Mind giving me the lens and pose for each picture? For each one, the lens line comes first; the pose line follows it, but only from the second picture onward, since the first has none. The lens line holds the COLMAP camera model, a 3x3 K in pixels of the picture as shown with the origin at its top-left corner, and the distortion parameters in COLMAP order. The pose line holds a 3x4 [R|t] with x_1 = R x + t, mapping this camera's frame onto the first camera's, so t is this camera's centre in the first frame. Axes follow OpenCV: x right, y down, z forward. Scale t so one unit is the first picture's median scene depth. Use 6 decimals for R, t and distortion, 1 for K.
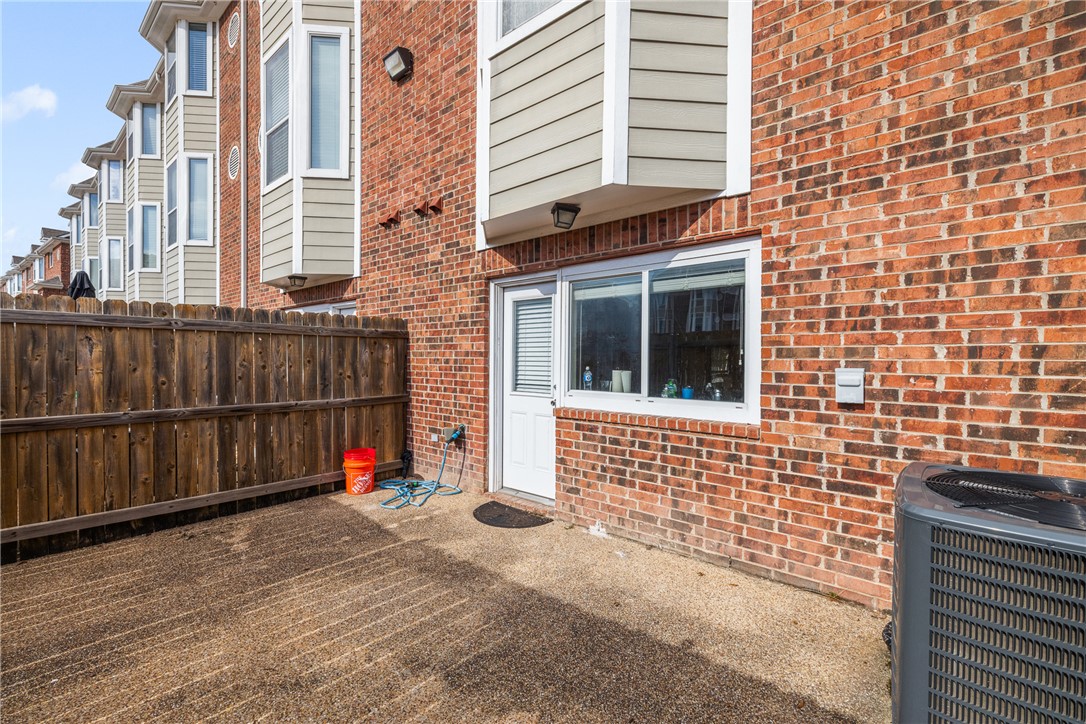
lens RADIAL K [[465.9, 0, 541.3], [0, 465.9, 364.4], [0, 0, 1]] dist [0.002745, -0.000410]
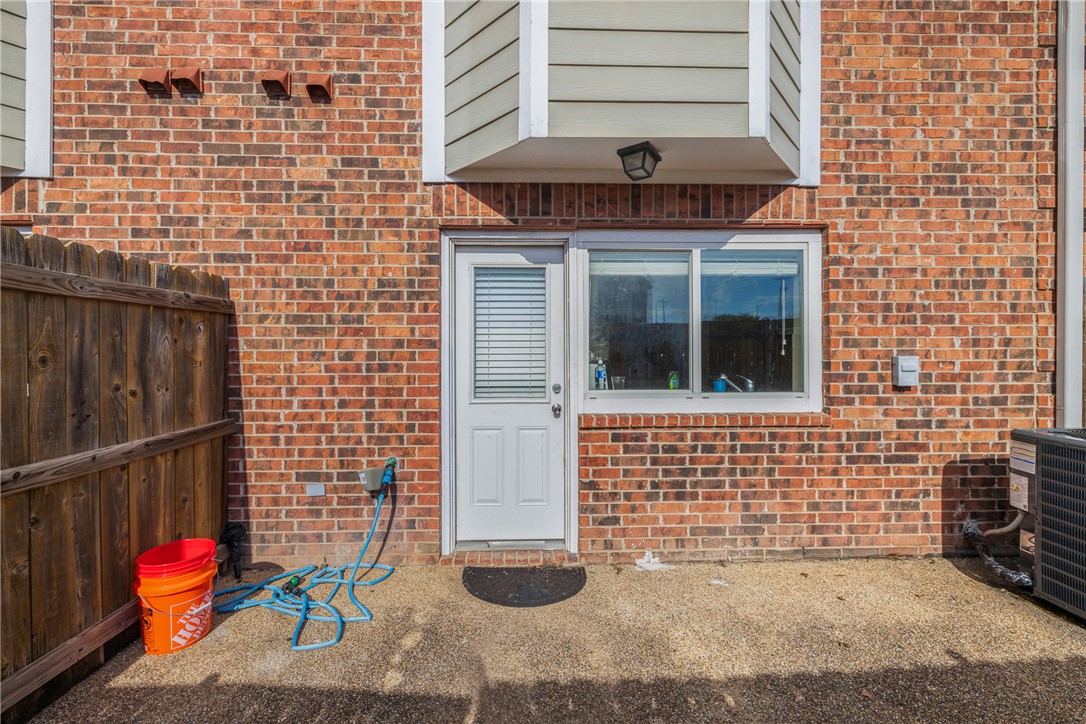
lens RADIAL K [[465.9, 0, 543.8], [0, 465.9, 352.3], [0, 0, 1]] dist [0.002745, -0.000410]
pose [[0.738363, -0.008015, 0.674356, -0.587728], [0.014803, 0.999881, -0.004324, -0.007104], [-0.674241, 0.013176, 0.738394, 0.554140]]
